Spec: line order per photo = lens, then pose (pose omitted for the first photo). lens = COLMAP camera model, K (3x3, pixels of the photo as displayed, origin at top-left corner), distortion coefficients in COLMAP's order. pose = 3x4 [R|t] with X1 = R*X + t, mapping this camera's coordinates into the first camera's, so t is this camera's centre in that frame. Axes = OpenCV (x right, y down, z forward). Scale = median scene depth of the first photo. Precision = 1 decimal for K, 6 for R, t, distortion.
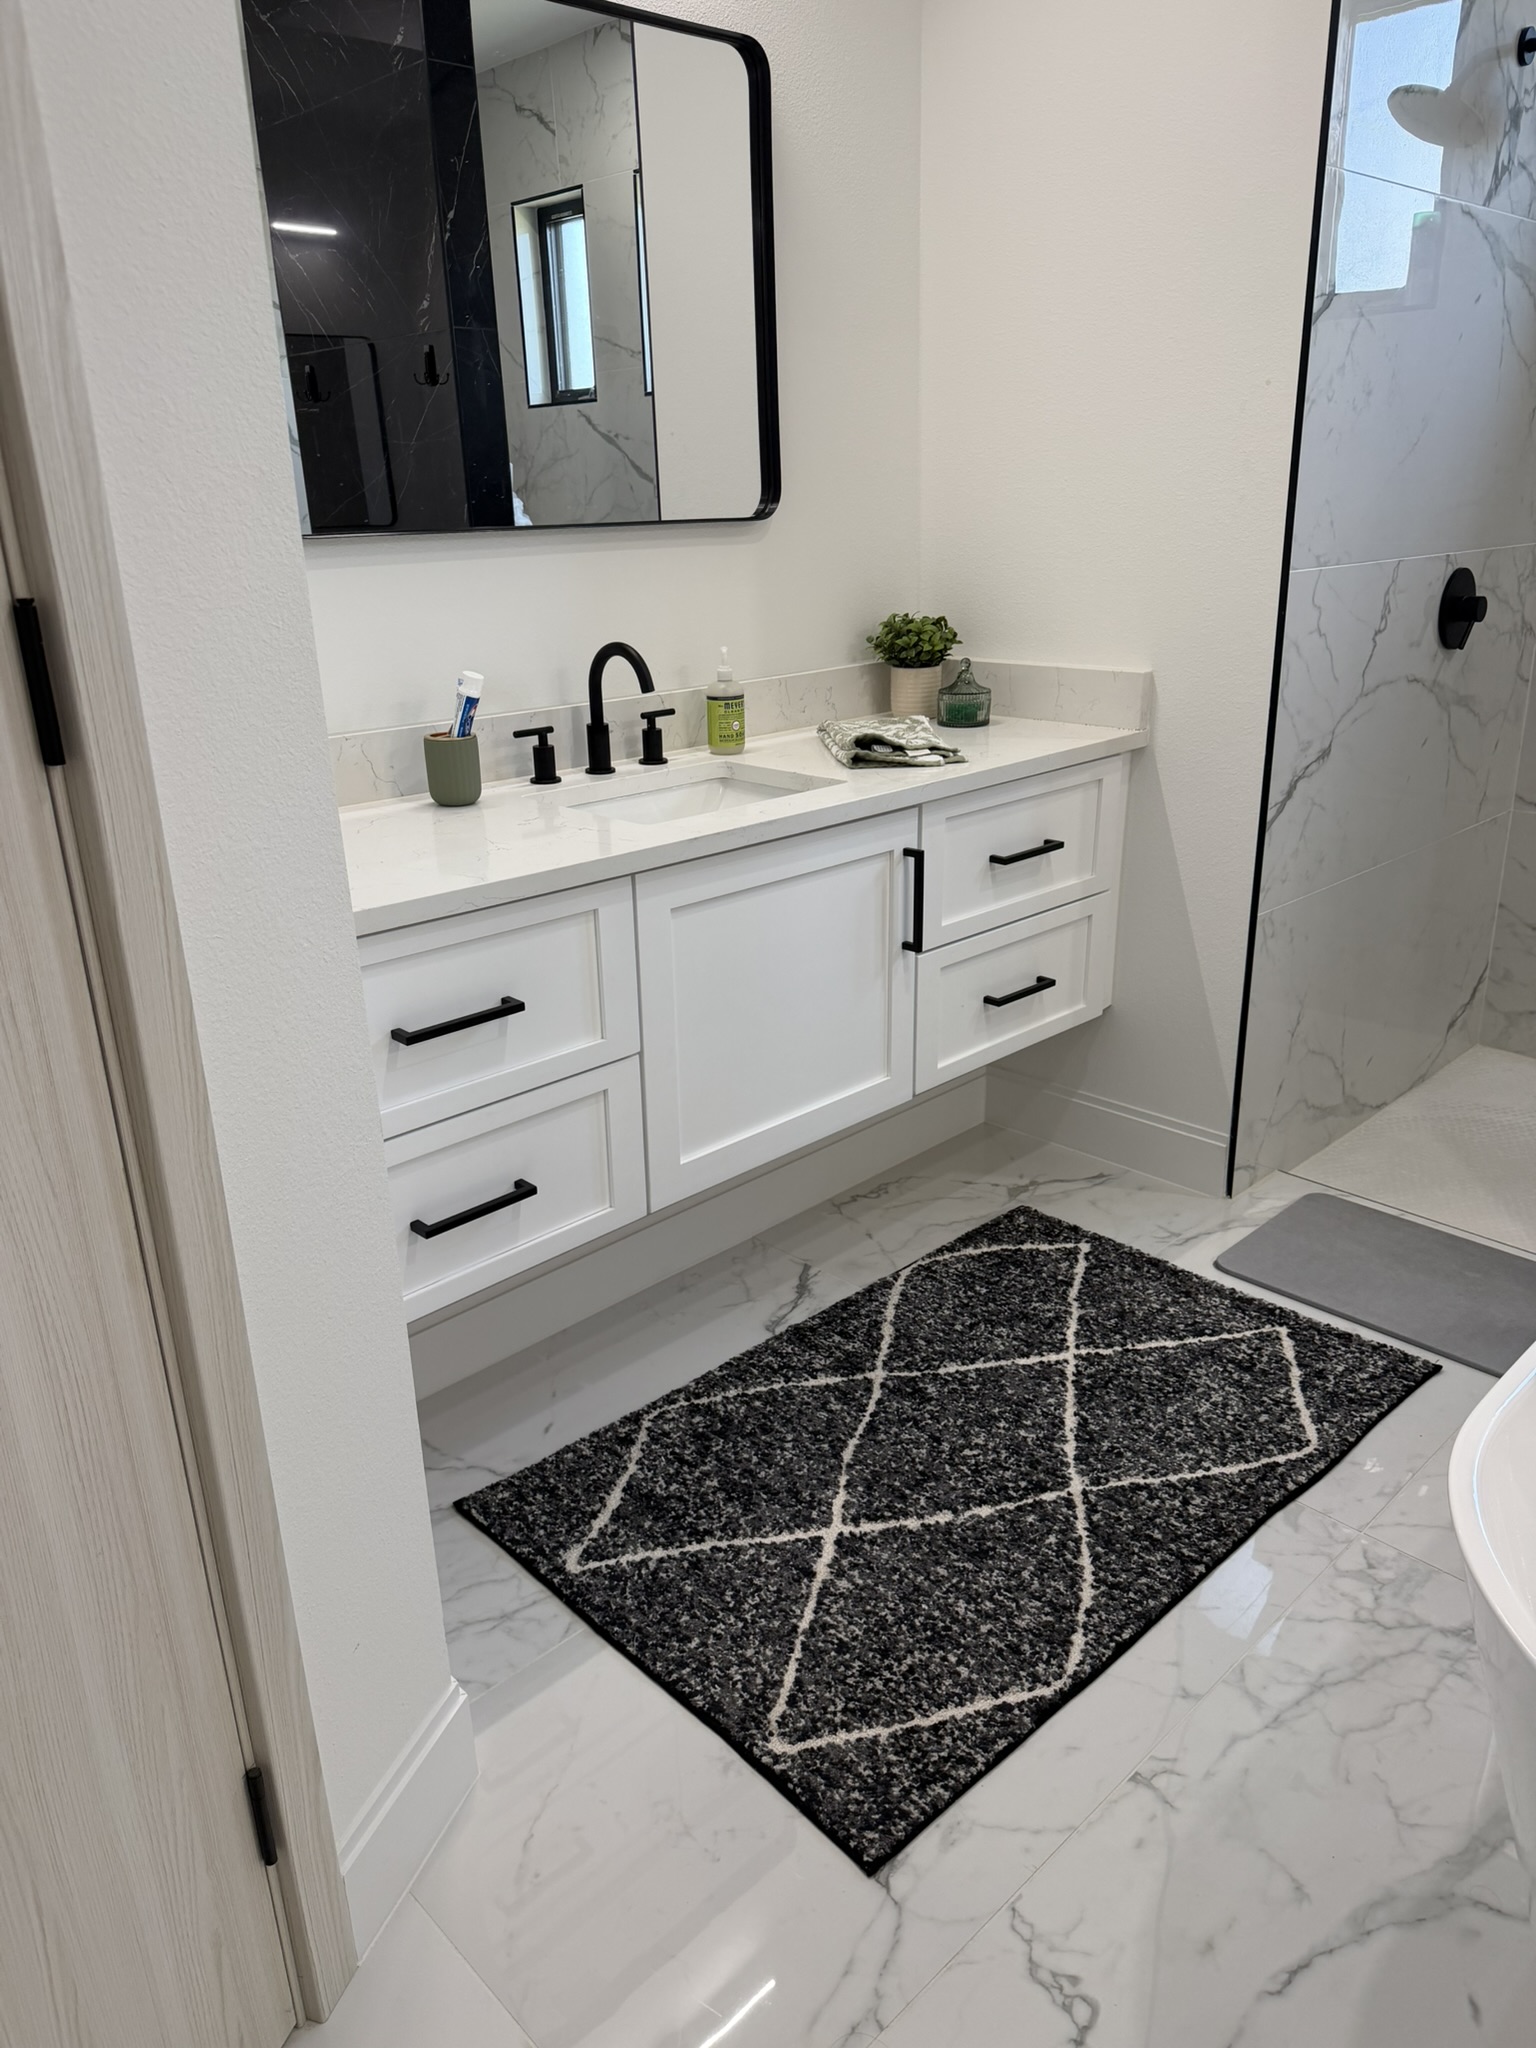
lens RADIAL K [[1442.9, 0, 758.8], [0, 1442.9, 1020.3], [0, 0, 1]] dist [0.022870, -0.019914]
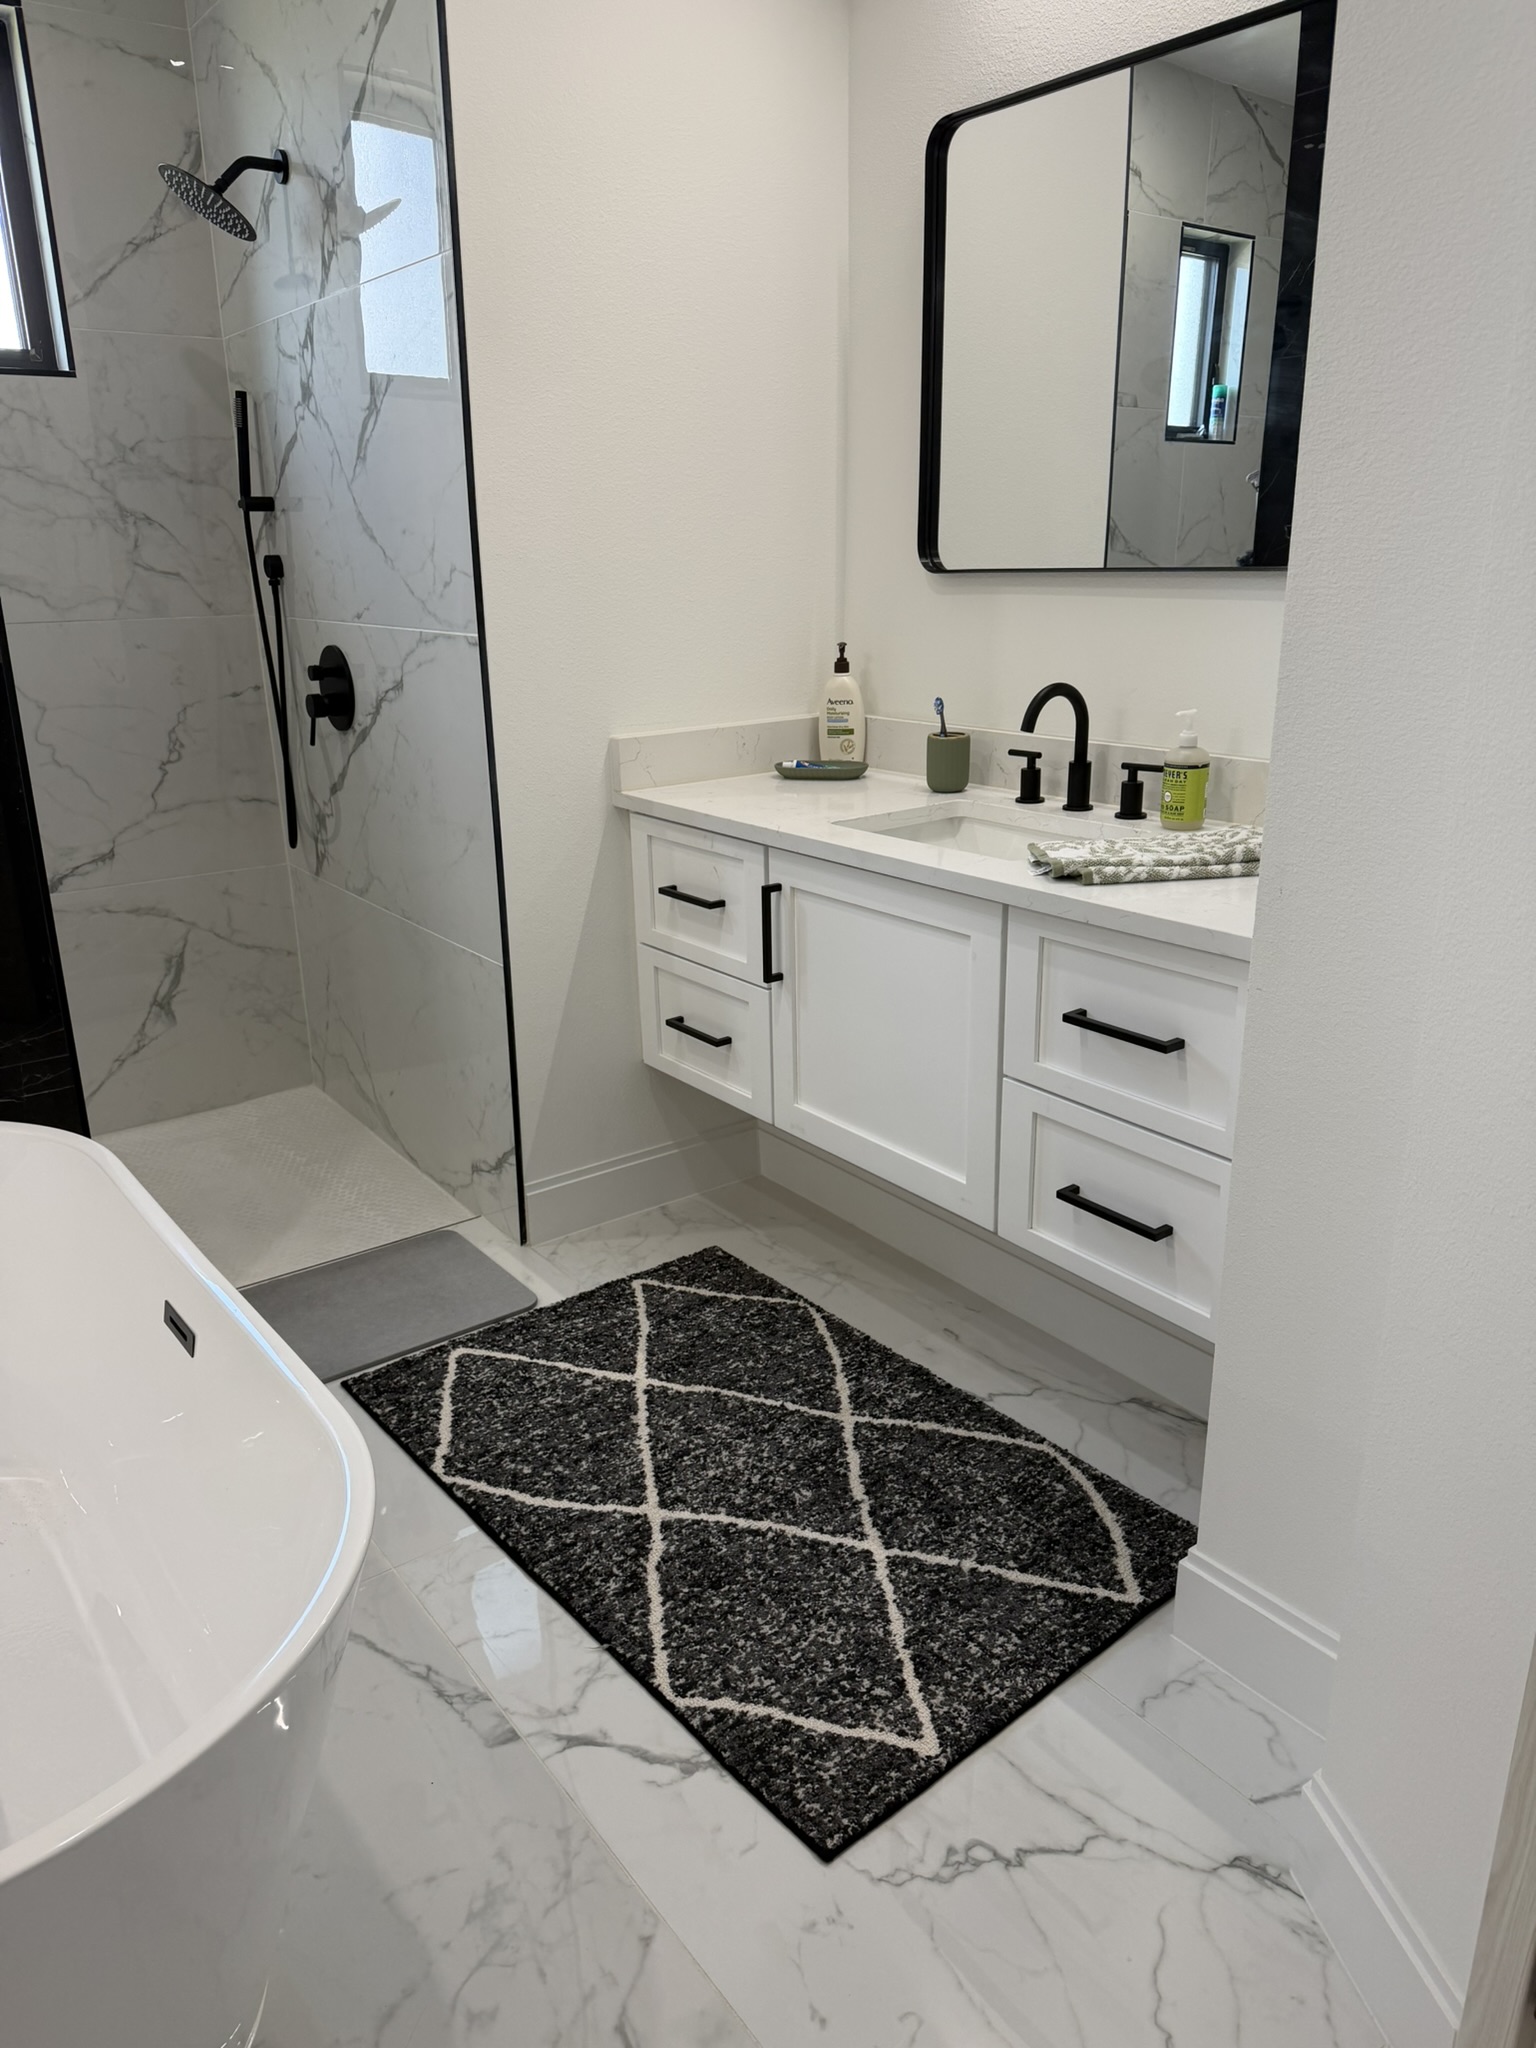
lens RADIAL K [[1442.9, 0, 776.5], [0, 1442.9, 1013.2], [0, 0, 1]] dist [0.022870, -0.019914]
pose [[-0.080901, 0.327431, -0.941405, 0.957903], [-0.318582, 0.886461, 0.335698, -0.332040], [0.944437, 0.327073, 0.032598, 0.844805]]
